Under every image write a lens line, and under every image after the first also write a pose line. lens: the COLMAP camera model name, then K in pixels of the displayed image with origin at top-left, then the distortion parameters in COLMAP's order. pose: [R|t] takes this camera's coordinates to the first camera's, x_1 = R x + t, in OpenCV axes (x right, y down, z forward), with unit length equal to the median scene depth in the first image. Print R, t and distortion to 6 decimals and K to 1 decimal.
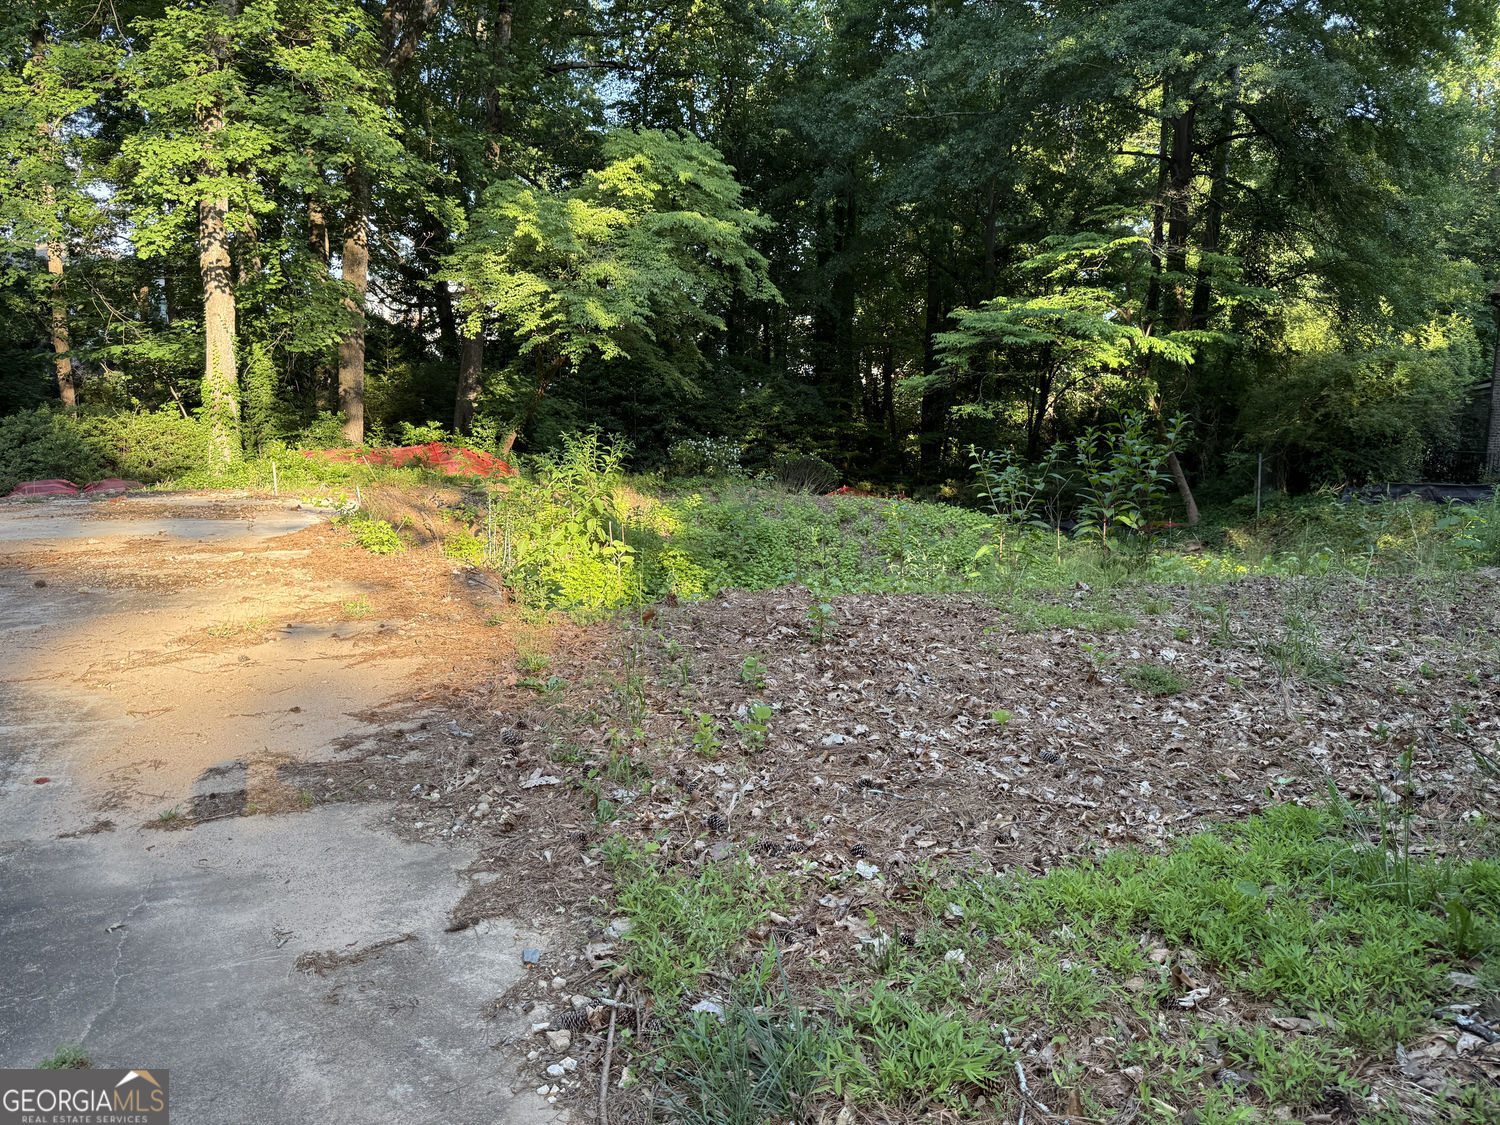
lens RADIAL K [[1066.6, 0, 750.0], [0, 1066.6, 562.5], [0, 0, 1]] dist [0.130672, -0.254486]
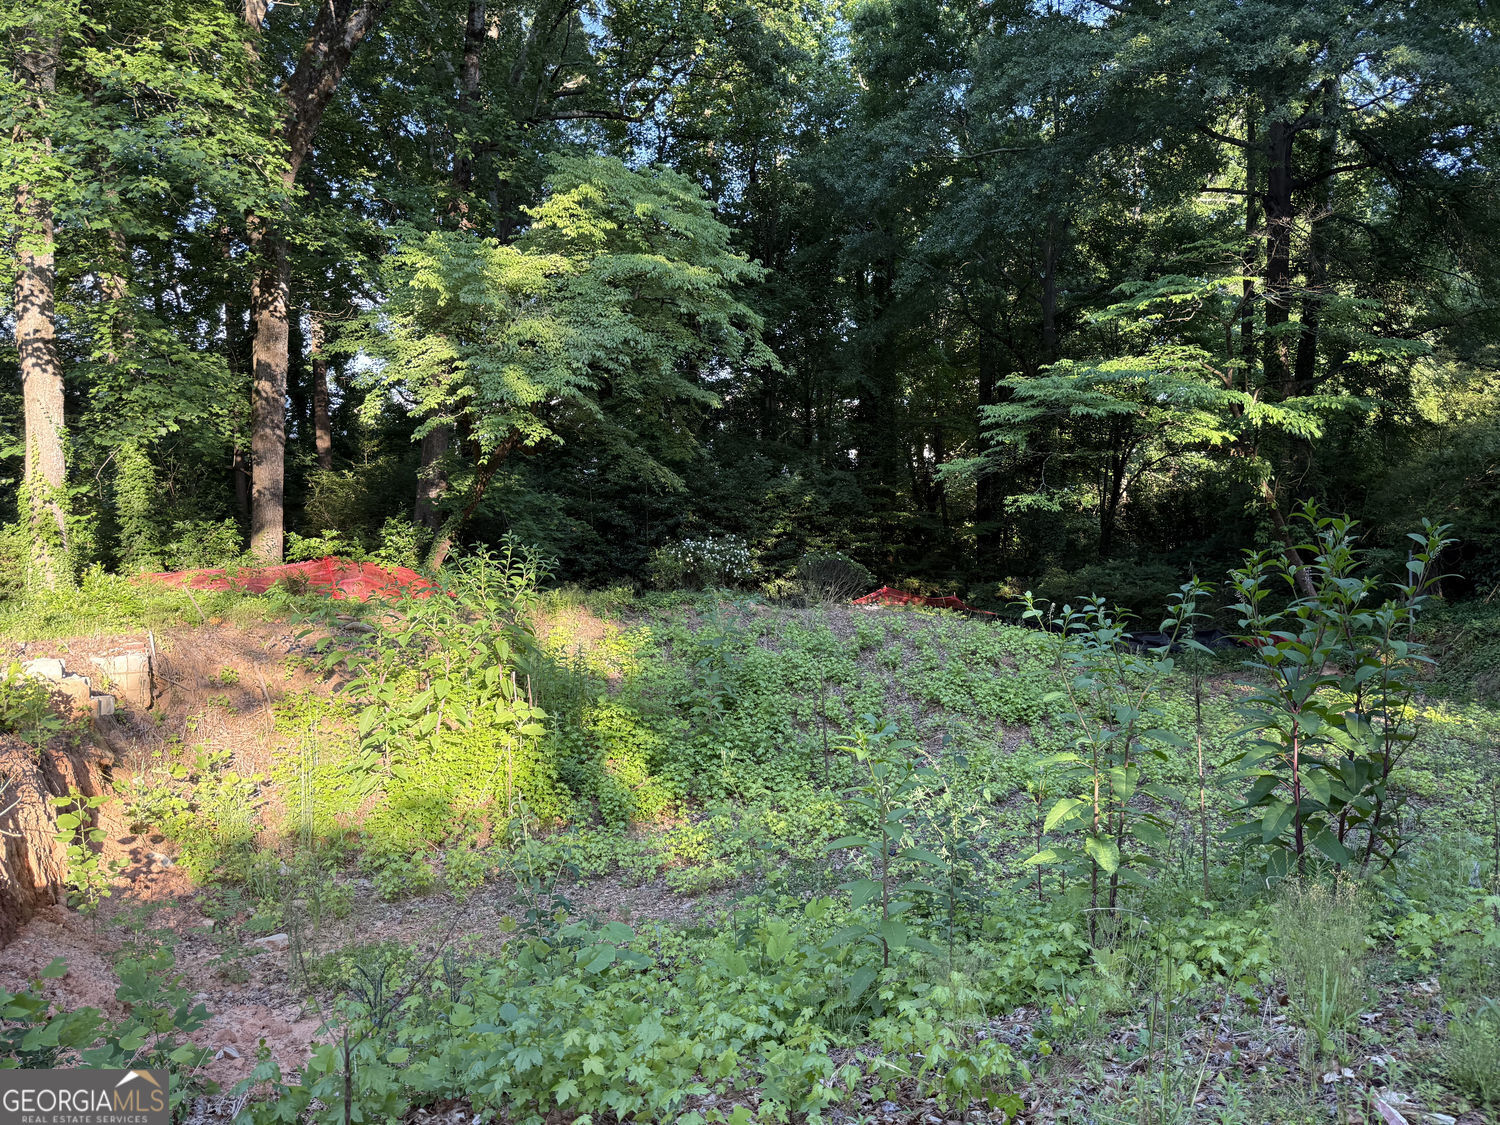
lens RADIAL K [[1049.3, 0, 750.0], [0, 1049.3, 562.5], [0, 0, 1]] dist [0.090066, -0.134897]
pose [[0.997931, -0.014044, -0.062739, 0.055227], [0.009159, 0.996952, -0.077480, -0.044301], [0.063636, 0.076745, 0.995018, 0.254753]]
